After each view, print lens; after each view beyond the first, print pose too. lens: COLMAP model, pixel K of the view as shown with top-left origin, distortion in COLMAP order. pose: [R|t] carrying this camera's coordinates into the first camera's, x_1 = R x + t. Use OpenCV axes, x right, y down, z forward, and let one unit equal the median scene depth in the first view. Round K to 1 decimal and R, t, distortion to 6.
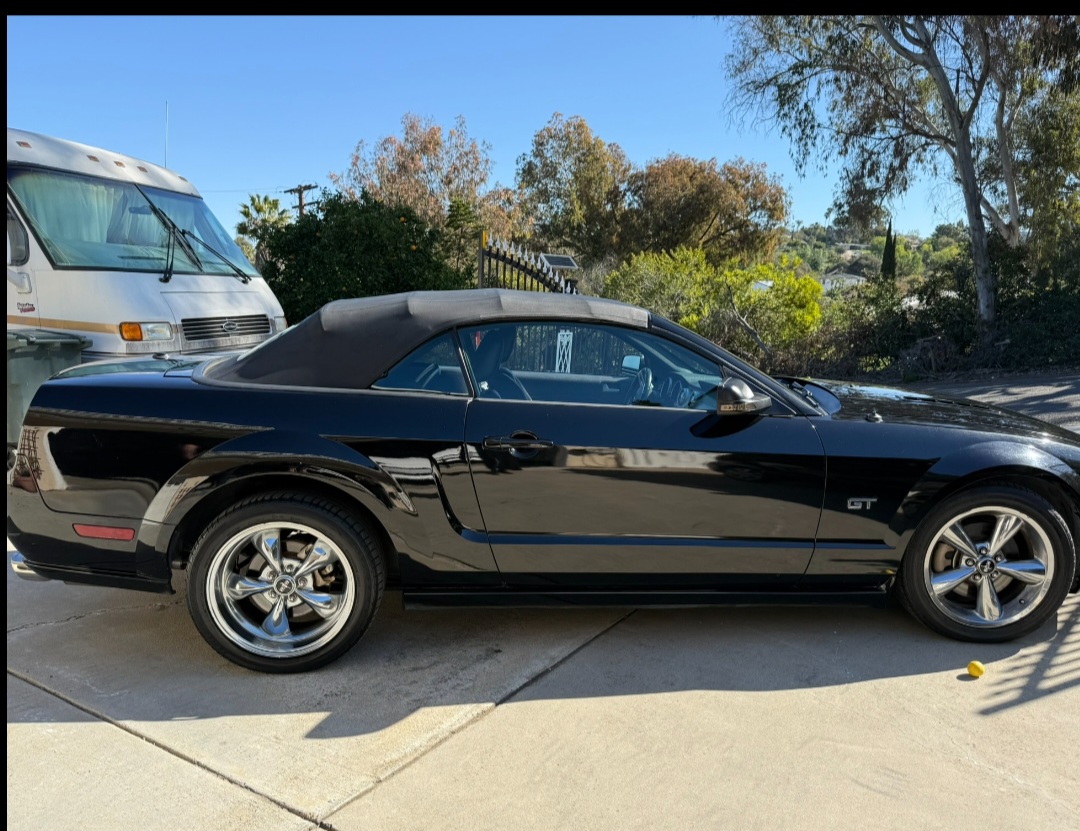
lens RADIAL K [[787.4, 0, 565.9], [0, 787.4, 446.7], [0, 0, 1]] dist [0.096054, -0.151783]
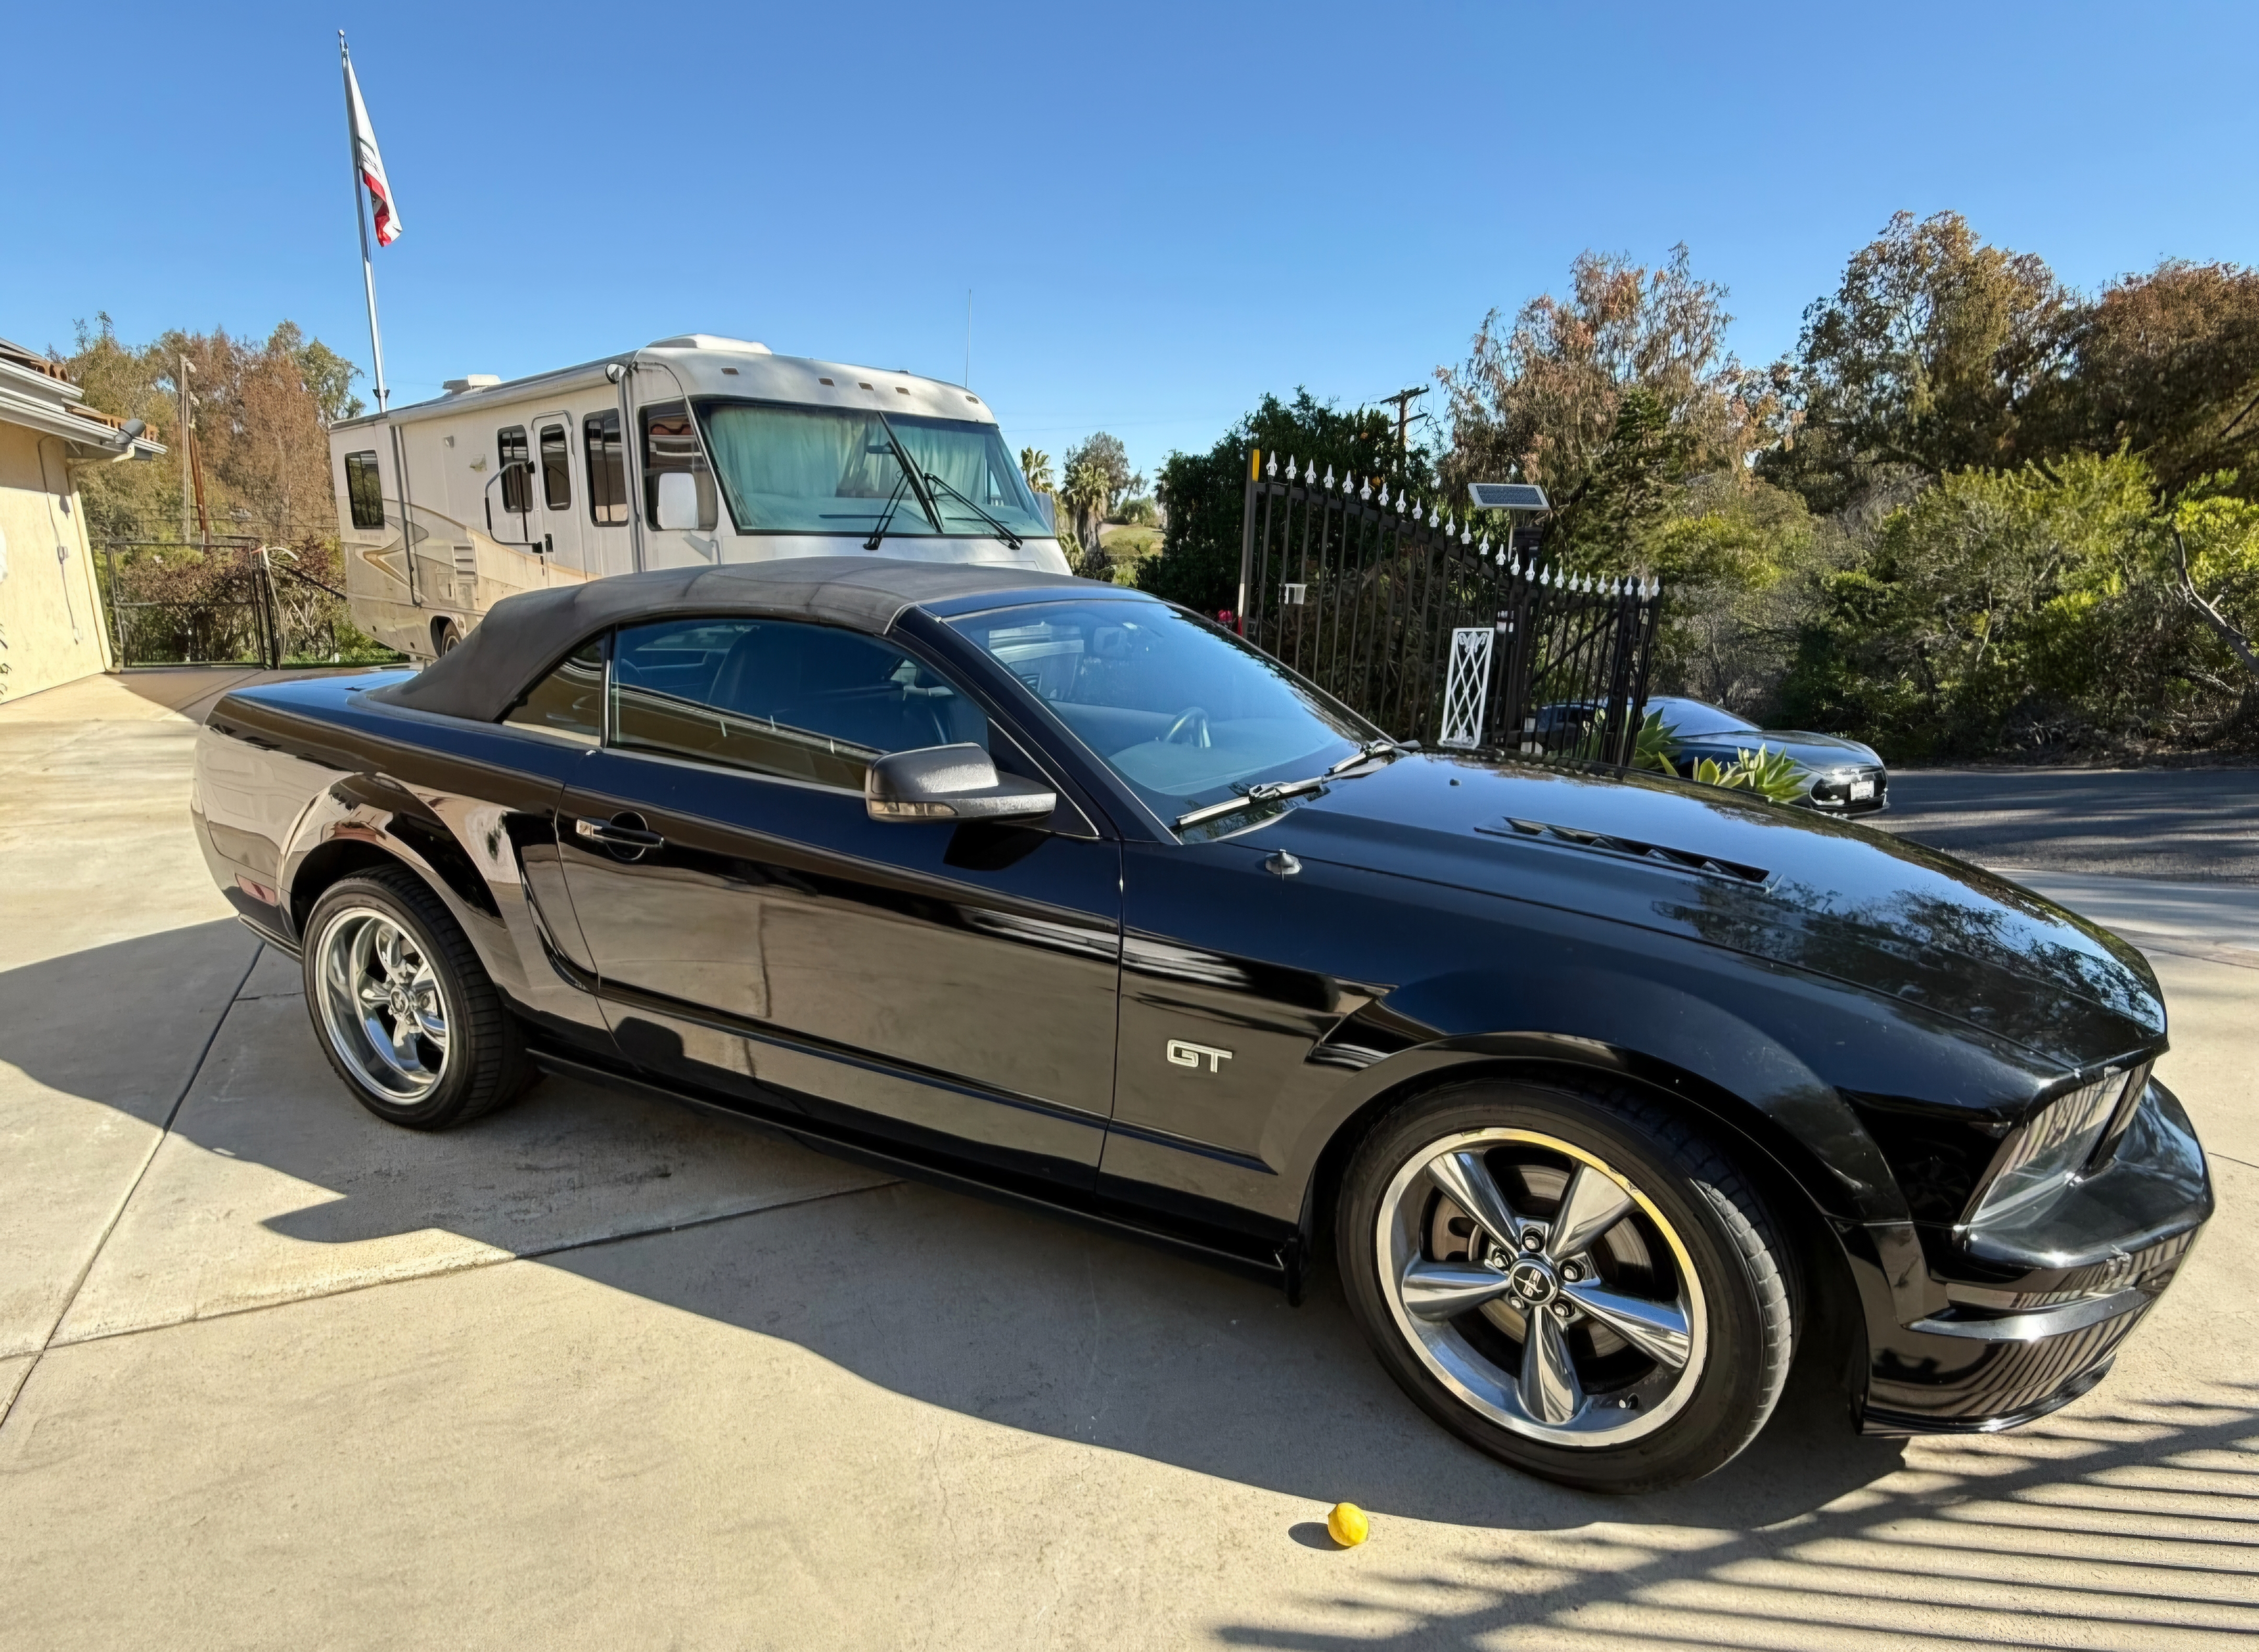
lens RADIAL K [[1222.8, 0, 1121.2], [0, 1222.8, 843.1], [0, 0, 1]] dist [-0.000300, 0.000279]
pose [[0.838533, 0.115996, -0.532361, 0.099597], [-0.094137, 0.993225, 0.068136, -0.012712], [0.536658, -0.007019, 0.843771, 0.060504]]
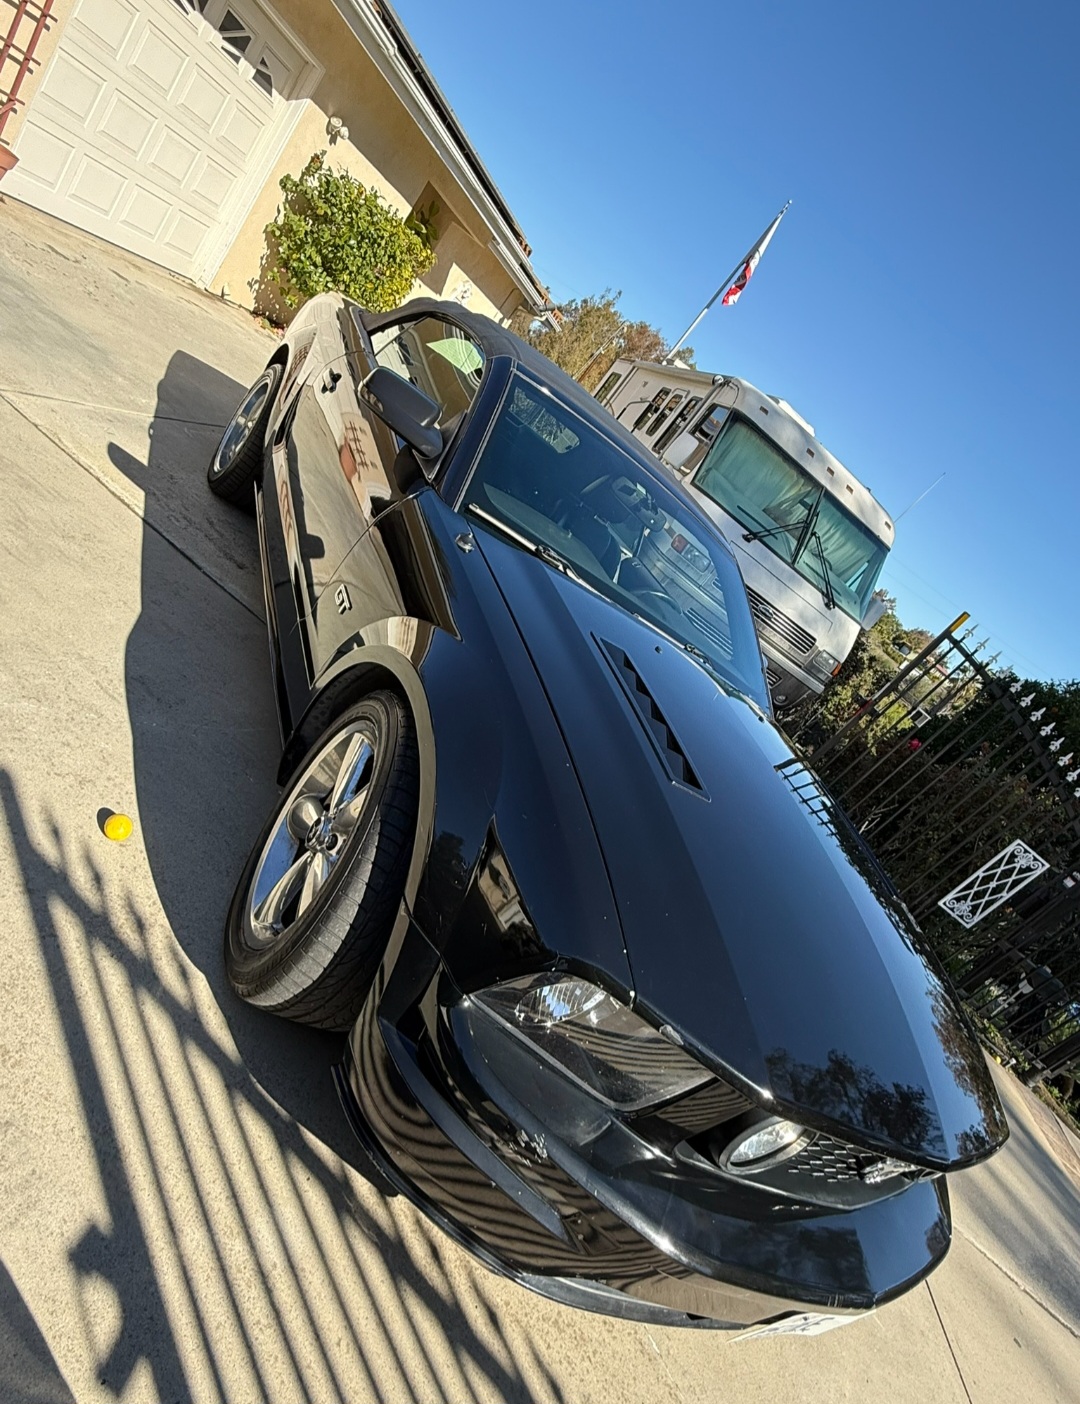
lens RADIAL K [[778.9, 0, 540.0], [0, 778.9, 702.0], [0, 0, 1]] dist [-0.002609, -0.001888]
pose [[0.250779, 0.516804, -0.818550, 0.140973], [-0.734977, 0.651956, 0.186448, -0.016349], [0.630015, 0.554858, 0.543336, 0.114631]]
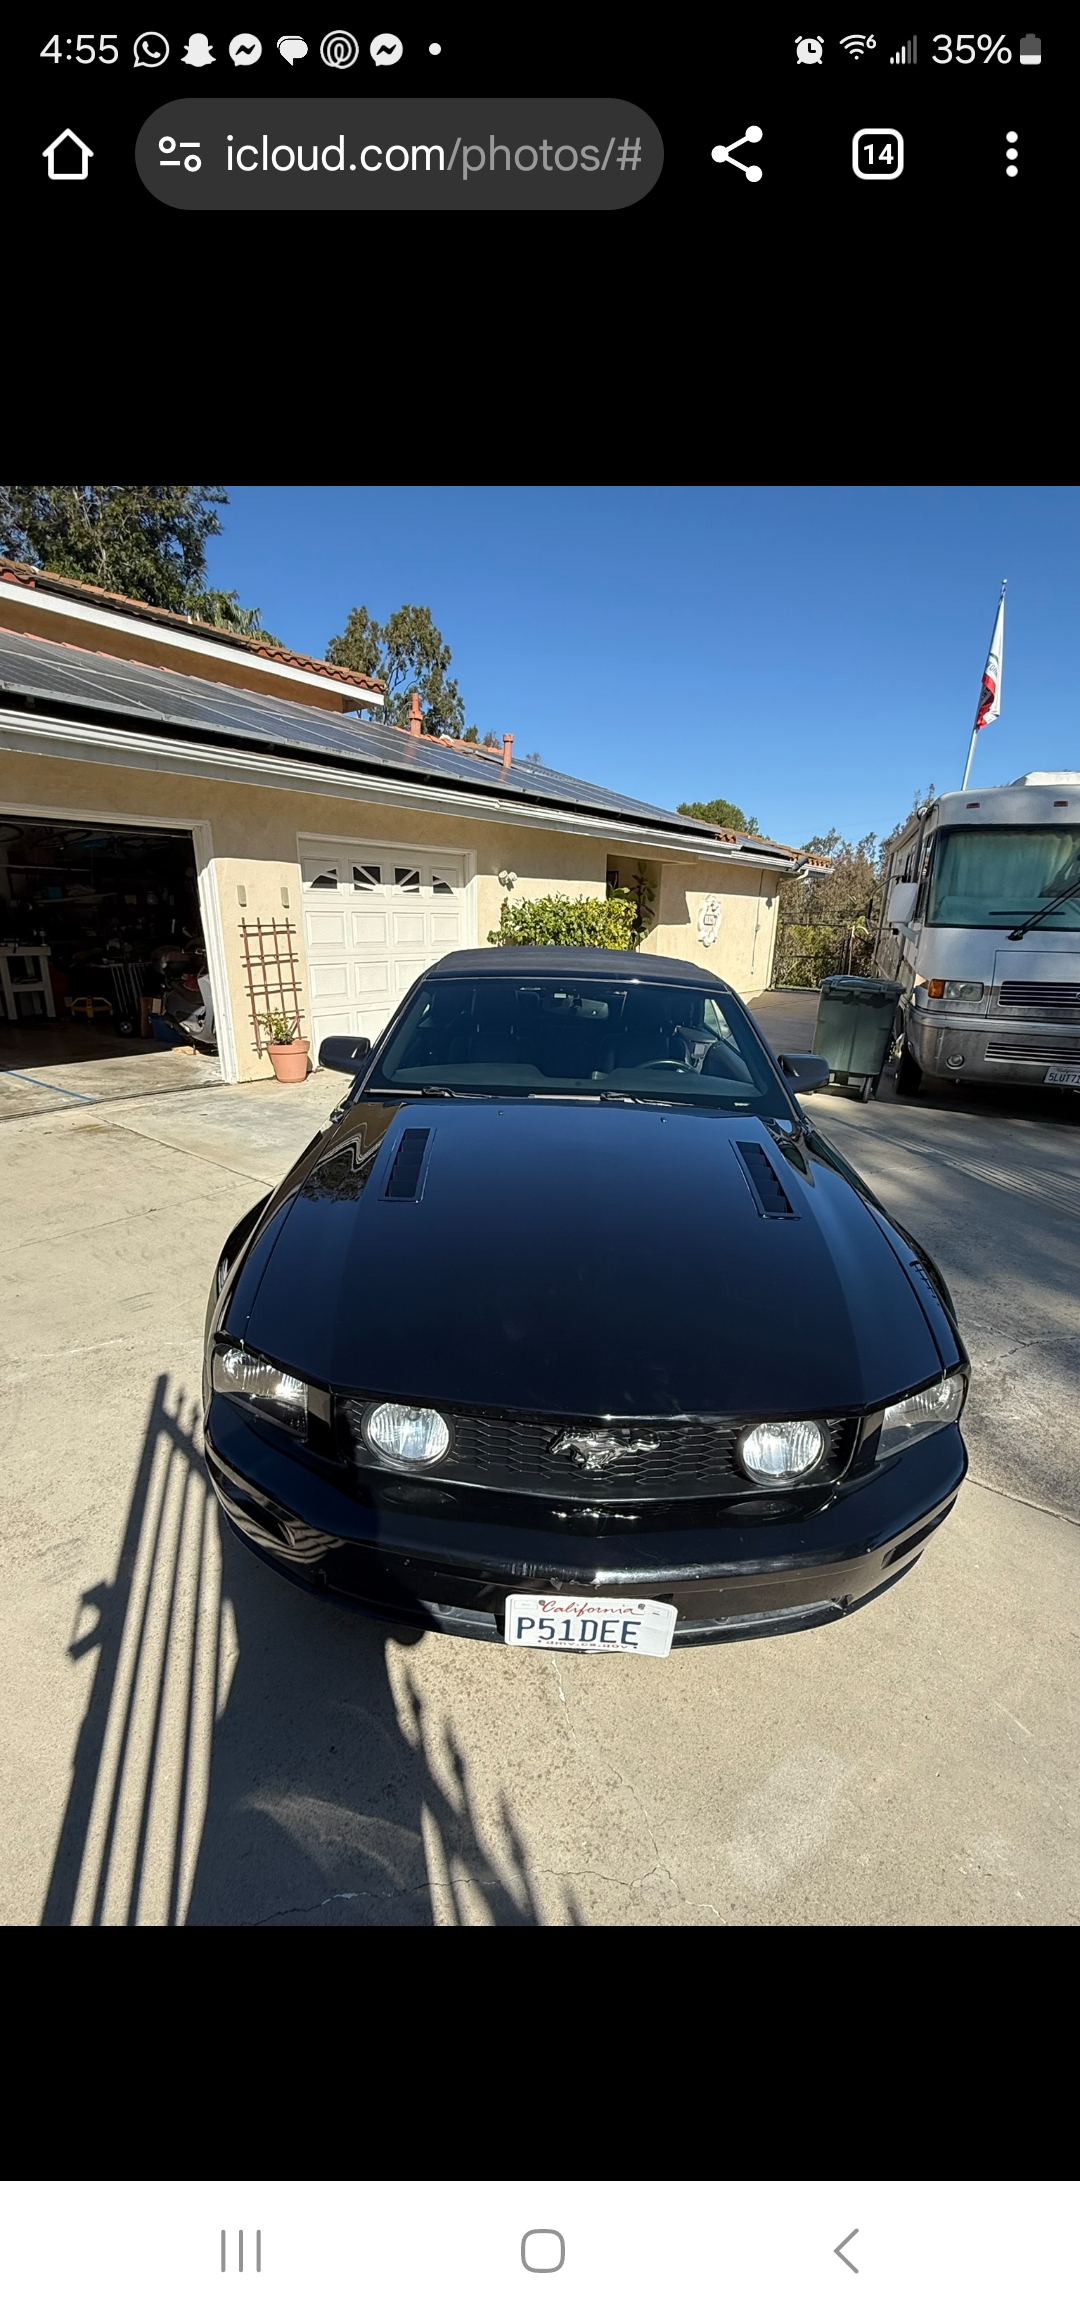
lens RADIAL K [[788.2, 0, 535.2], [0, 788.2, 1195.1], [0, 0, 1]] dist [0.000328, -0.000038]
pose [[-0.126028, 0.317721, -0.939771, 0.172484], [-0.203687, 0.918853, 0.337964, -0.041779], [0.970891, 0.234012, -0.051086, 0.185542]]
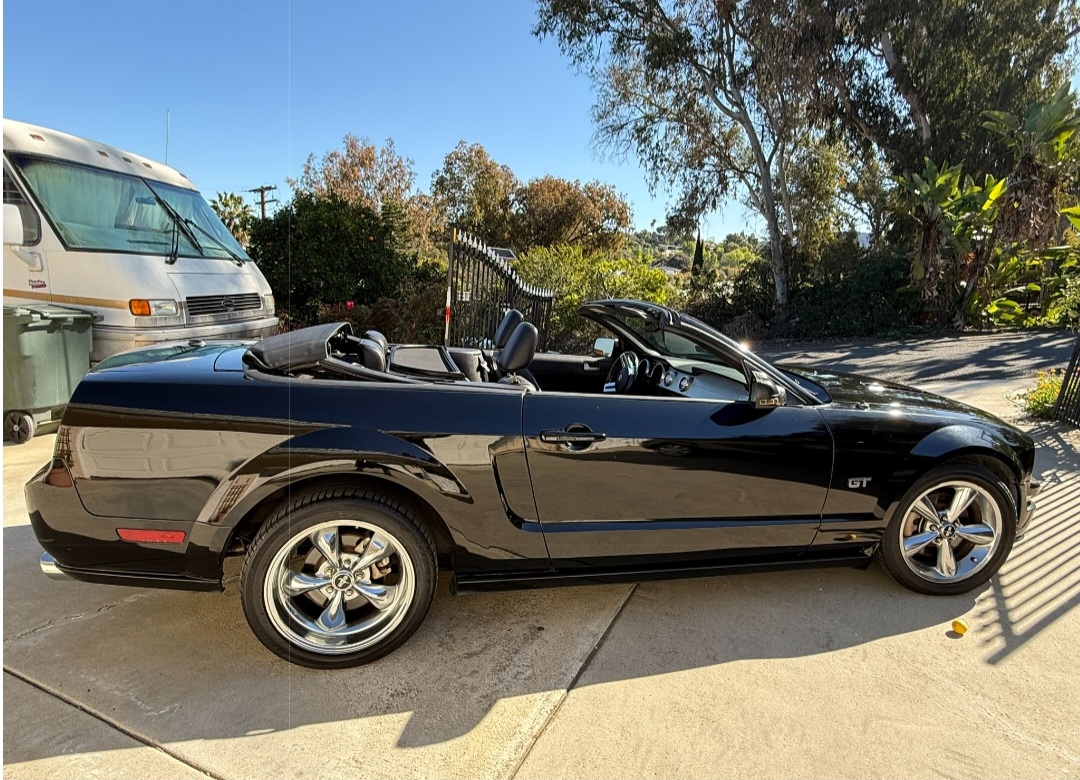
lens RADIAL K [[586.8, 0, 537.4], [0, 586.8, 382.3], [0, 0, 1]] dist [0.000653, -0.001070]
pose [[0.991989, 0.002149, 0.126305, -0.028061], [-0.000799, 0.999942, -0.010740, -0.009157], [-0.126321, 0.010553, 0.991933, 0.032491]]
